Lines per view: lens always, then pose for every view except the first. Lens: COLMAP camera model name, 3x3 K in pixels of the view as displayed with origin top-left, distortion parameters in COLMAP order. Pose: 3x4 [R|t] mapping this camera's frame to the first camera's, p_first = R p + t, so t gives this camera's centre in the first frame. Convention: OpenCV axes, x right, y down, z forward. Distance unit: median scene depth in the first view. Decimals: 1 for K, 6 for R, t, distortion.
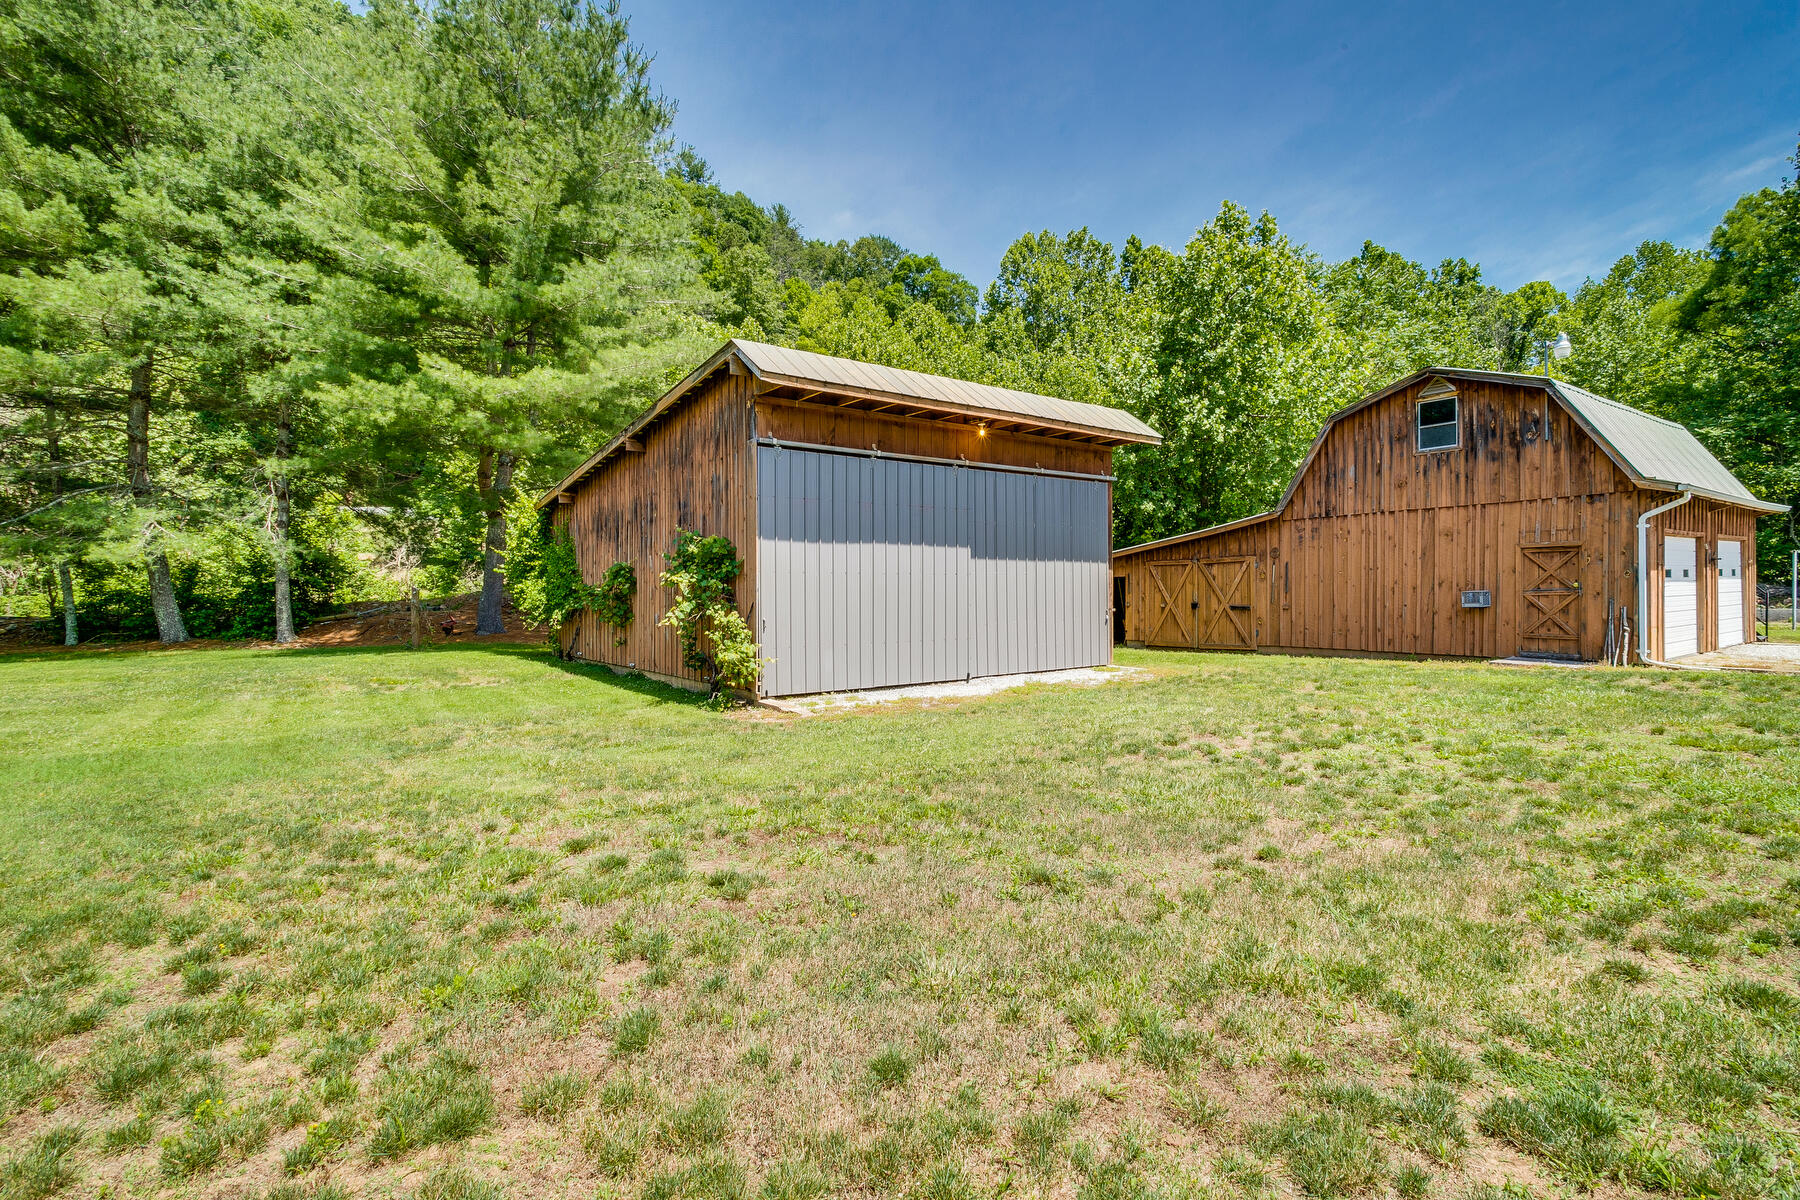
lens RADIAL K [[856.1, 0, 917.8], [0, 856.1, 605.6], [0, 0, 1]] dist [-0.000451, -0.000089]
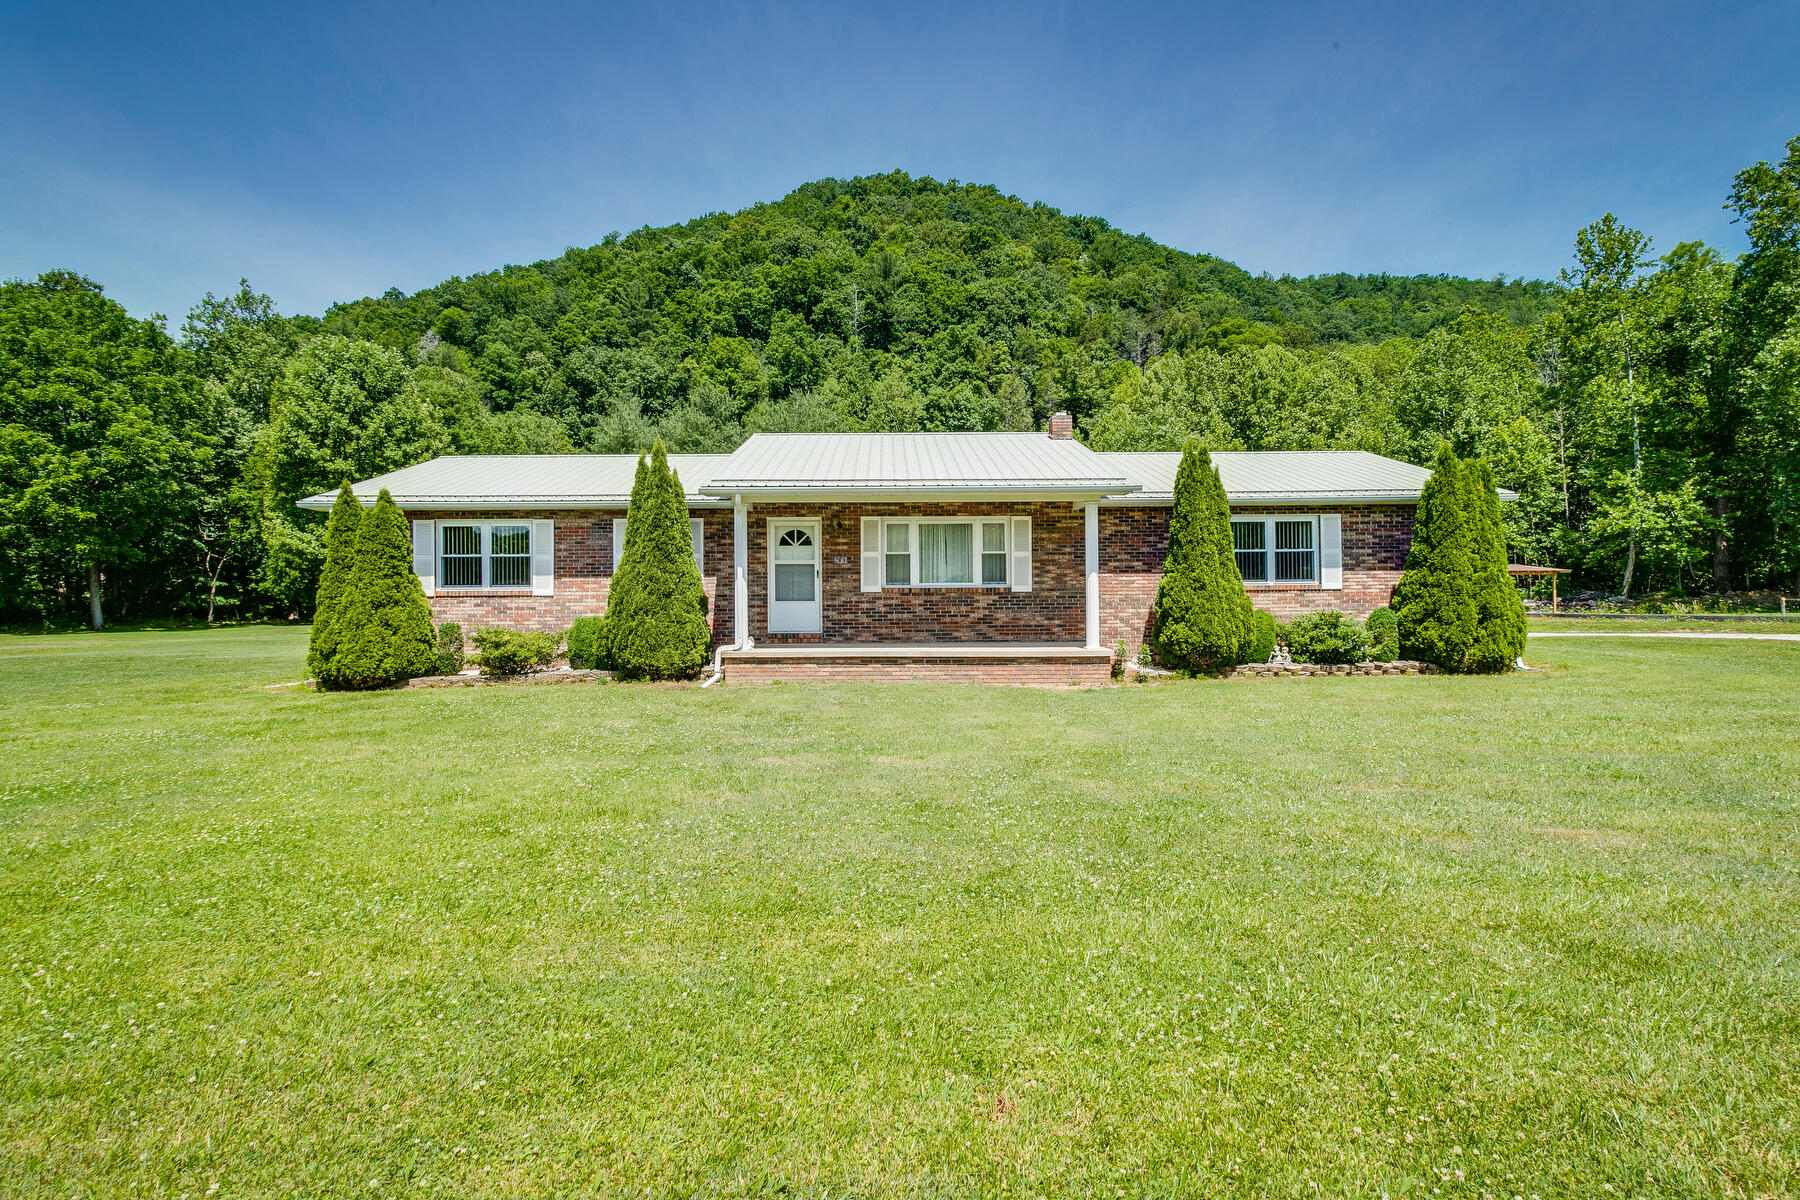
lens RADIAL K [[849.6, 0, 895.0], [0, 849.6, 593.0], [0, 0, 1]] dist [-0.015048, 0.009149]
pose [[0.792114, -0.000556, -0.610373, 1.979474], [-0.005445, 0.999953, -0.007977, -0.010615], [0.610349, 0.009642, 0.792074, -1.418427]]
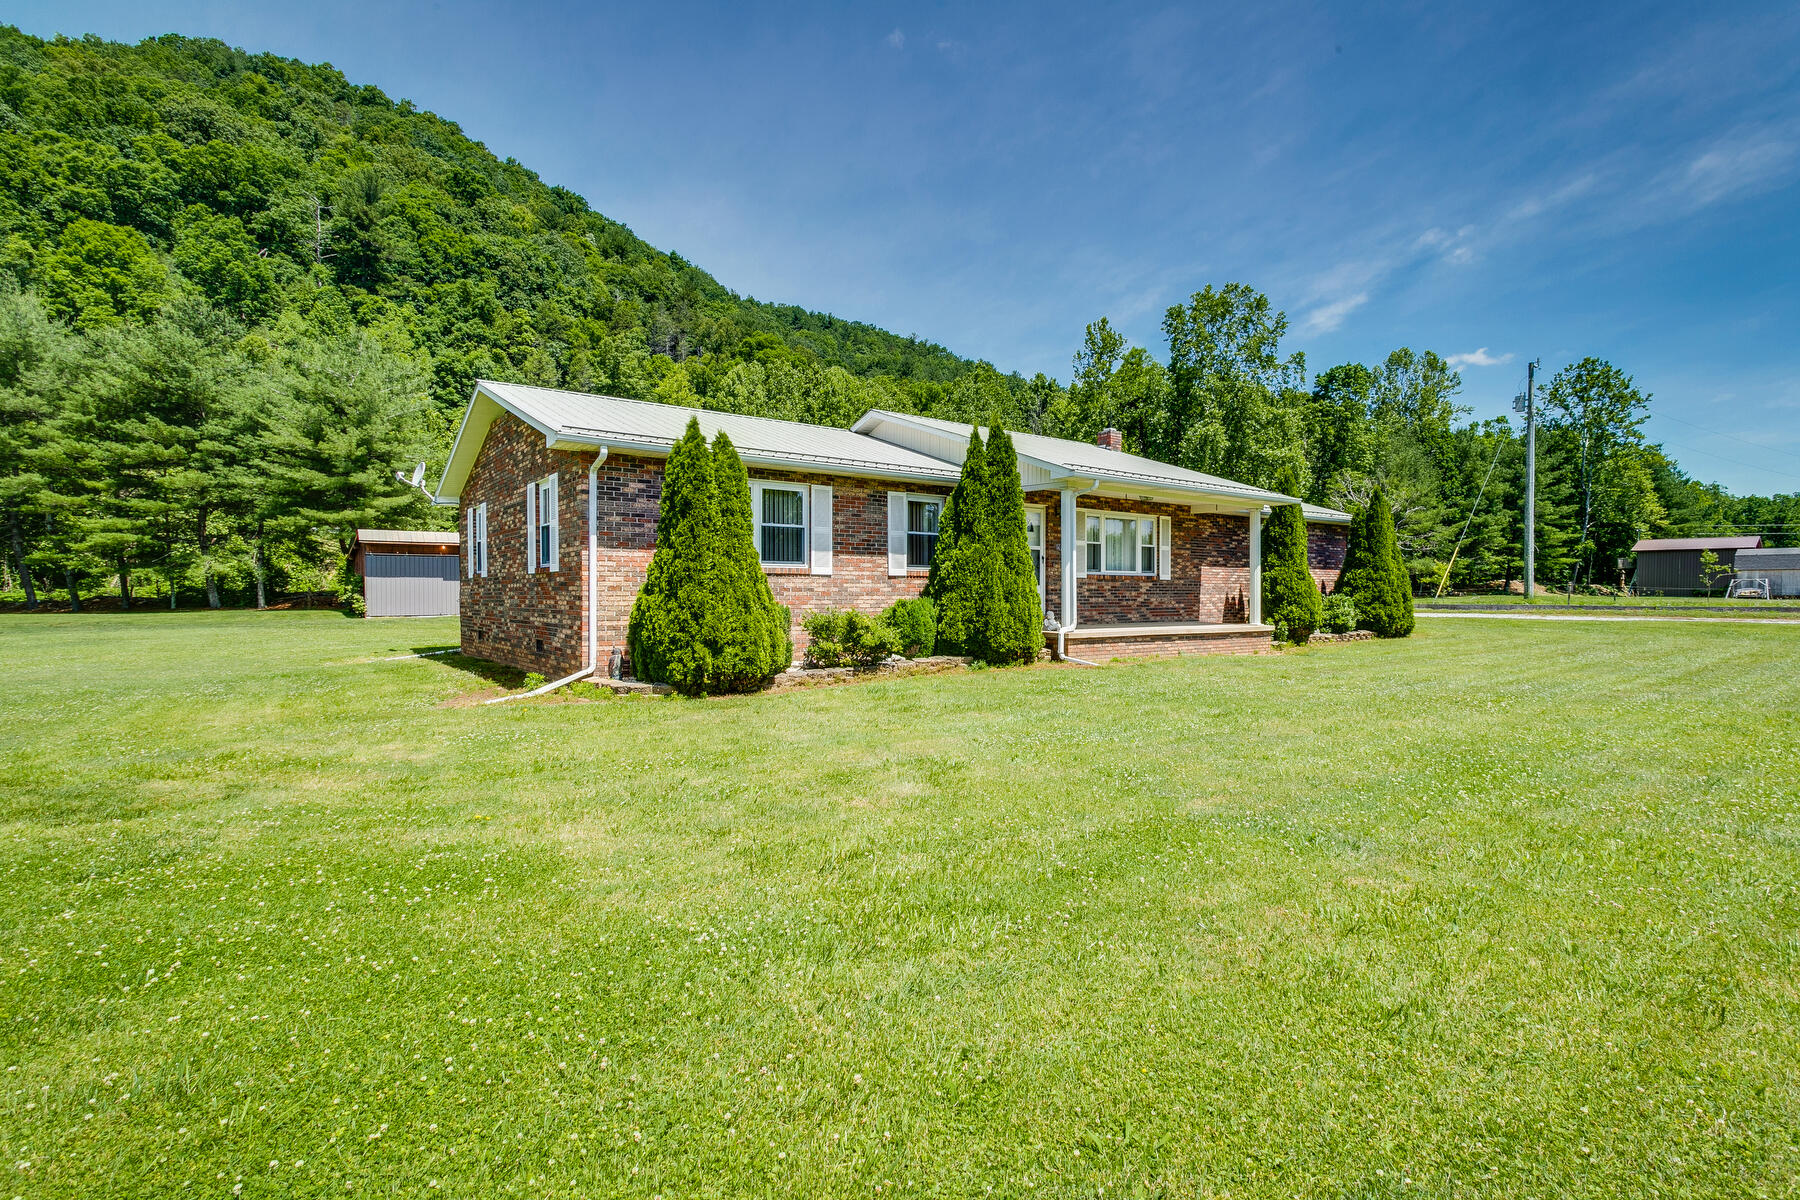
lens RADIAL K [[845.5, 0, 908.1], [0, 845.5, 601.7], [0, 0, 1]] dist [0.001704, 0.000761]
pose [[0.999816, 0.009071, -0.016917, 1.365134], [-0.009059, 0.999959, 0.000797, 0.006108], [0.016924, -0.000644, 0.999857, -1.644240]]
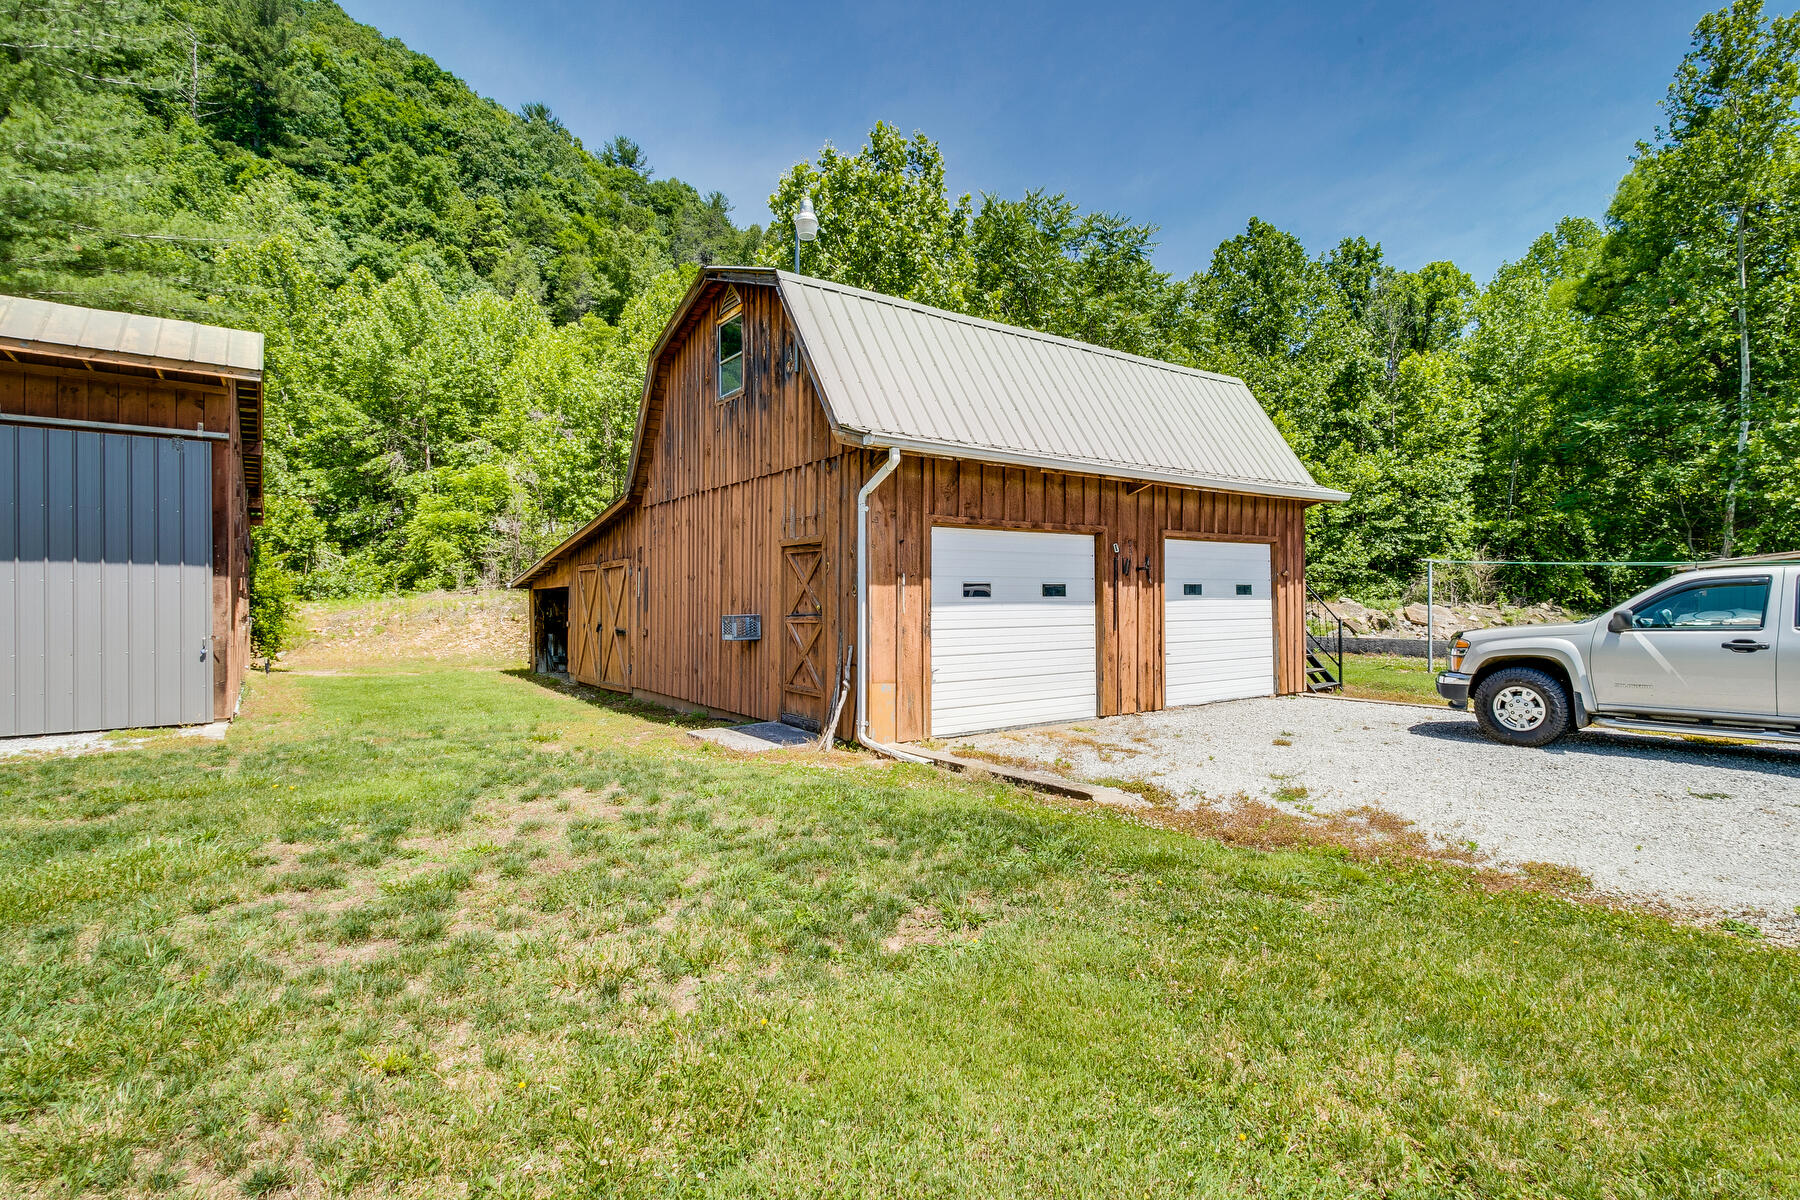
lens RADIAL K [[877.0, 0, 927.2], [0, 877.0, 600.7], [0, 0, 1]] dist [-0.002754, -0.001025]
pose [[0.999960, 0.008433, -0.002817, 0.588789], [-0.008476, 0.999845, -0.015434, -0.013954], [0.002687, 0.015457, 0.999877, 0.263578]]
